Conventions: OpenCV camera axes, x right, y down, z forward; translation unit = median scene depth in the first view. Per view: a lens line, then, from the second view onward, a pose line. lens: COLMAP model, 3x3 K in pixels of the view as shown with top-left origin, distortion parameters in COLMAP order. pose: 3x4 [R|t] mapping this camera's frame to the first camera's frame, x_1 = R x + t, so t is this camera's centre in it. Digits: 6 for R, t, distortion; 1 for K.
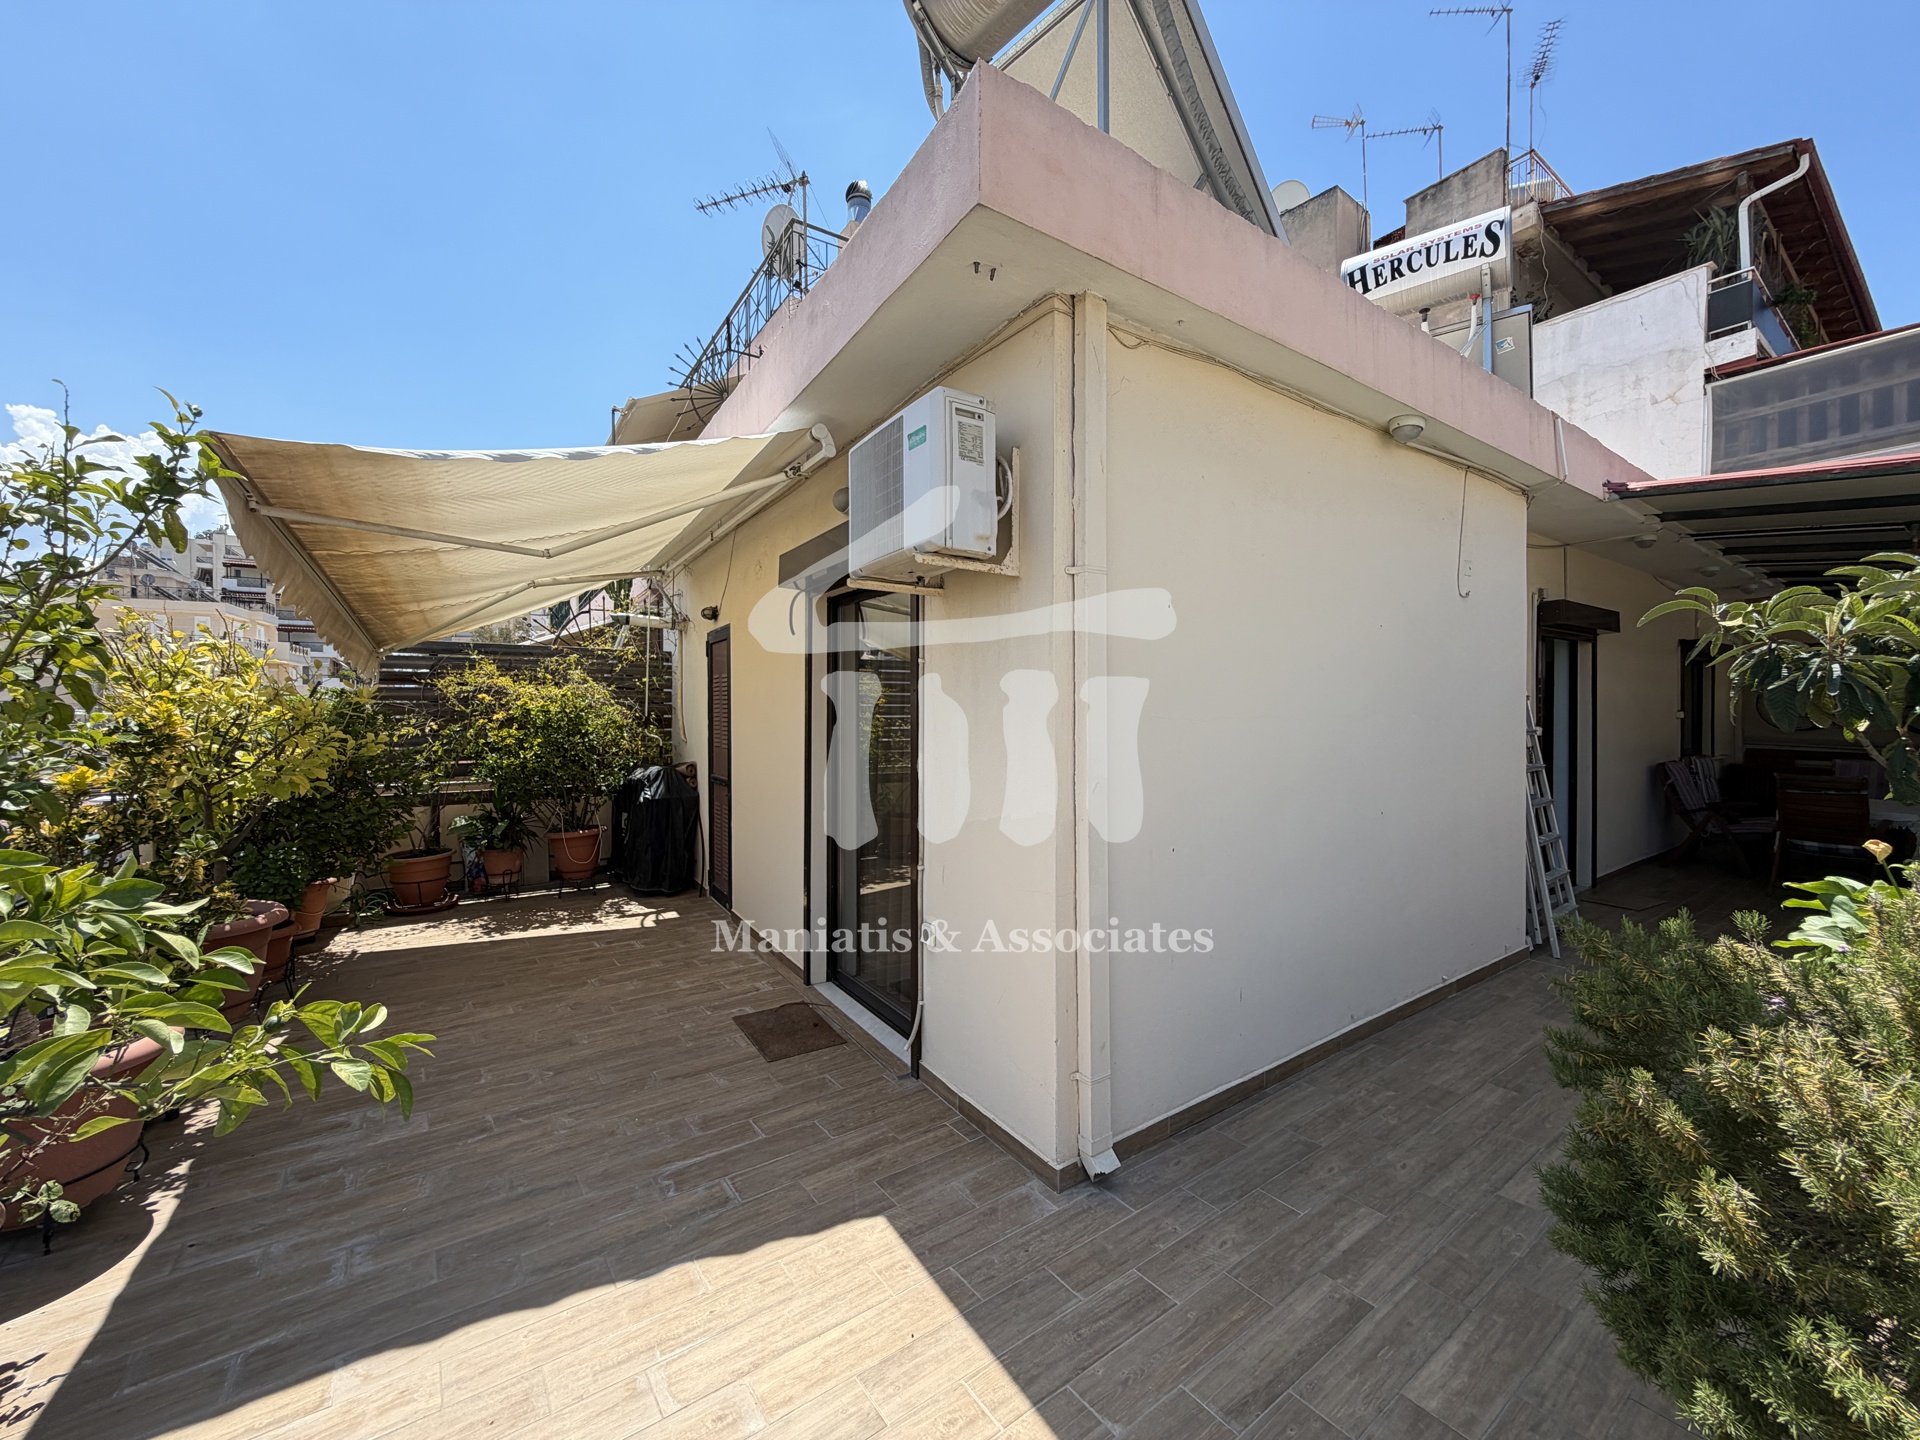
lens RADIAL K [[770.8, 0, 960.7], [0, 770.8, 721.7], [0, 0, 1]] dist [-0.000228, -0.000522]
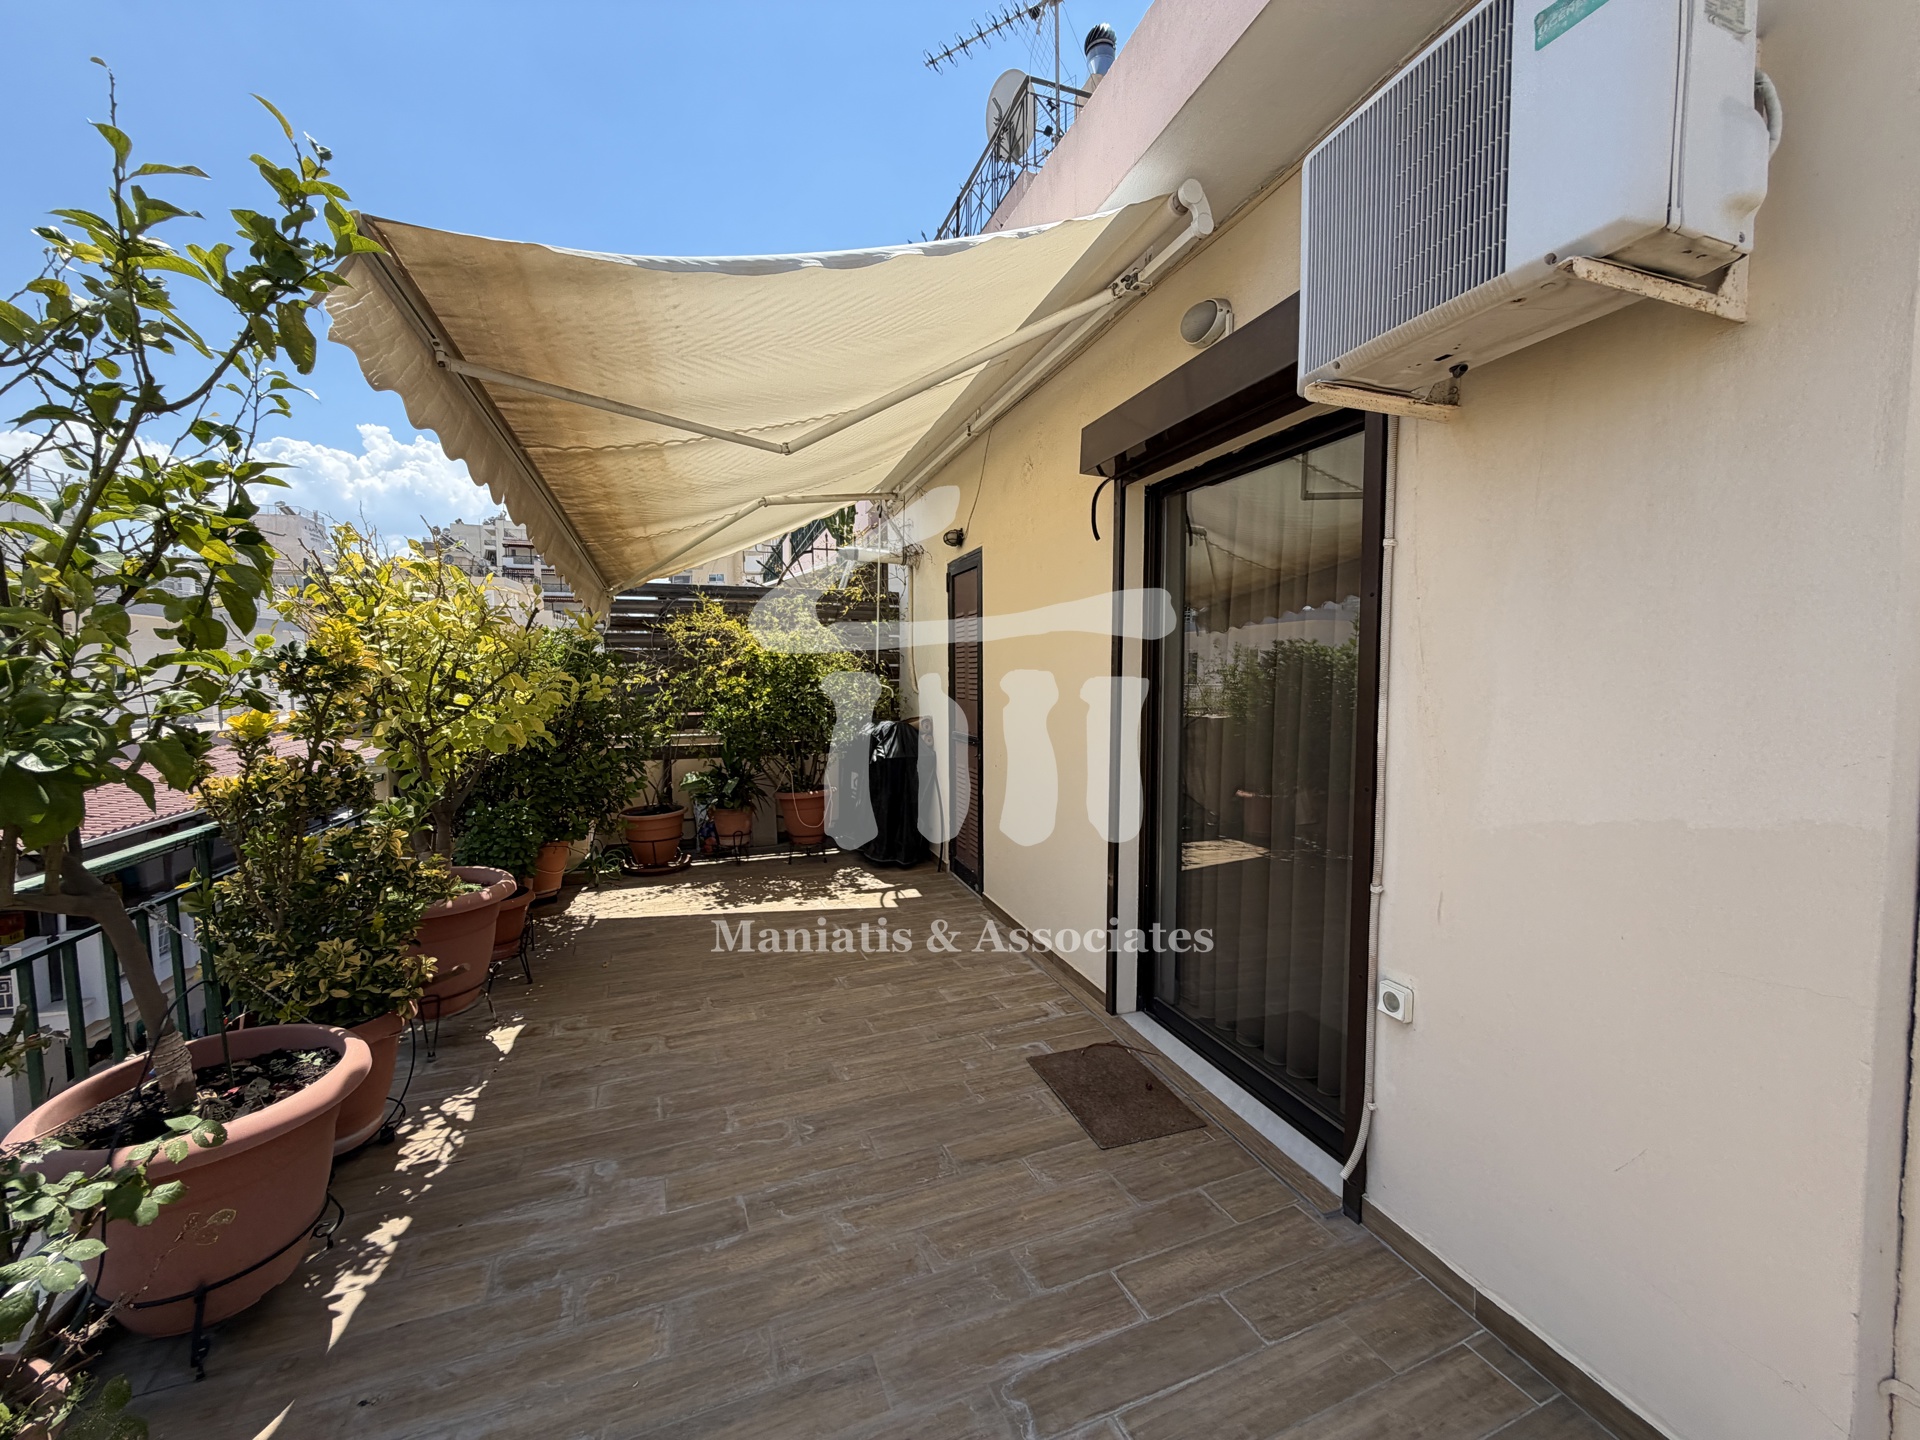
lens RADIAL K [[770.8, 0, 957.3], [0, 770.8, 722.5], [0, 0, 1]] dist [-0.000228, -0.000522]
pose [[0.971830, 0.013251, -0.235311, -0.210046], [-0.000682, 0.998572, 0.053416, 0.024233], [0.235682, -0.051751, 0.970451, 0.310670]]
